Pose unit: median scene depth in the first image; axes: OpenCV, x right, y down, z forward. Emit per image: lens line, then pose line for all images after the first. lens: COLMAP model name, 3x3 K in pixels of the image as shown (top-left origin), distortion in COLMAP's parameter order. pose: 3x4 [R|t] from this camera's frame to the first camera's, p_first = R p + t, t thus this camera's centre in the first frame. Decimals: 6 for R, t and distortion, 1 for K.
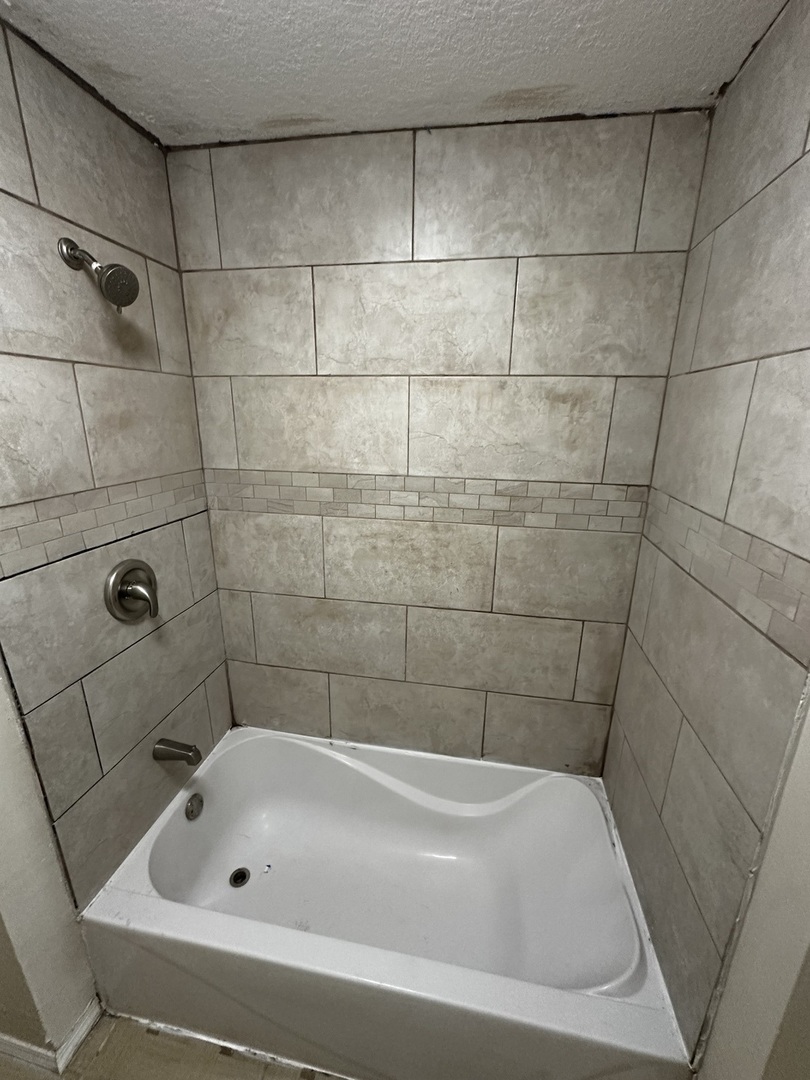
lens RADIAL K [[431.3, 0, 407.9], [0, 431.3, 539.1], [0, 0, 1]] dist [-0.002643, 0.000498]
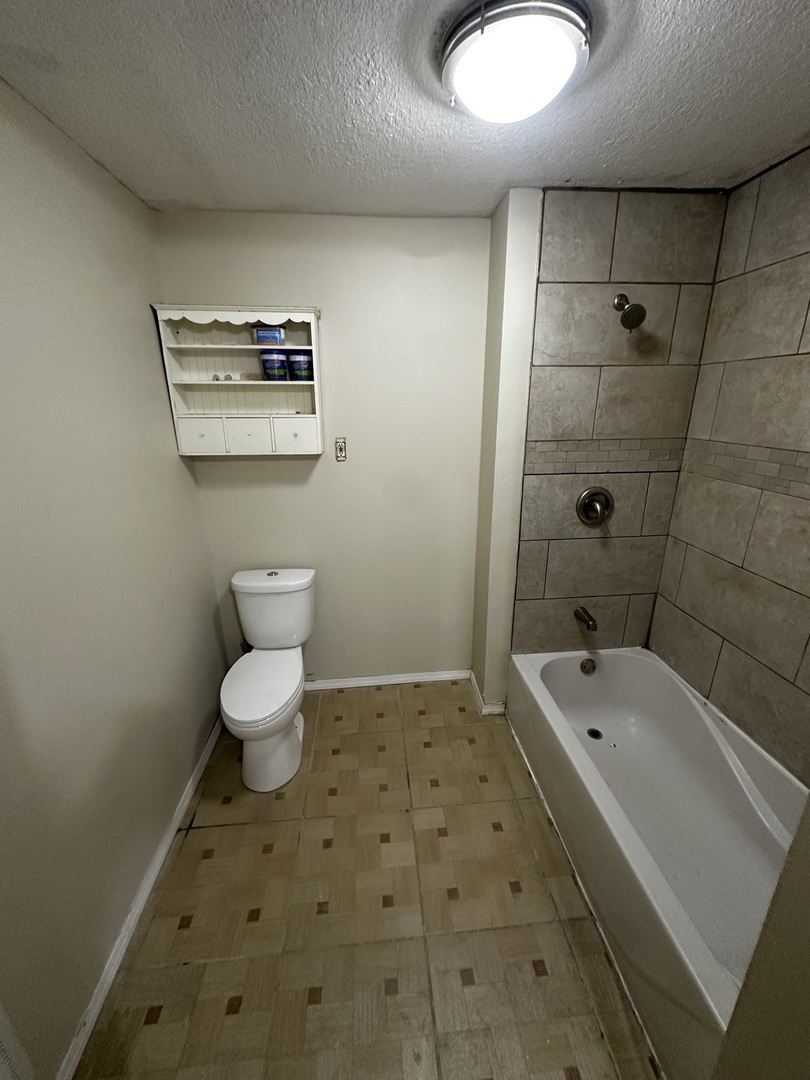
lens RADIAL K [[431.3, 0, 407.4], [0, 431.3, 540.6], [0, 0, 1]] dist [-0.002643, 0.000498]
pose [[0.264573, 0.284407, -0.921474, 0.651601], [-0.258137, 0.941541, 0.216484, 0.067413], [0.929175, 0.180591, 0.322522, -0.141043]]
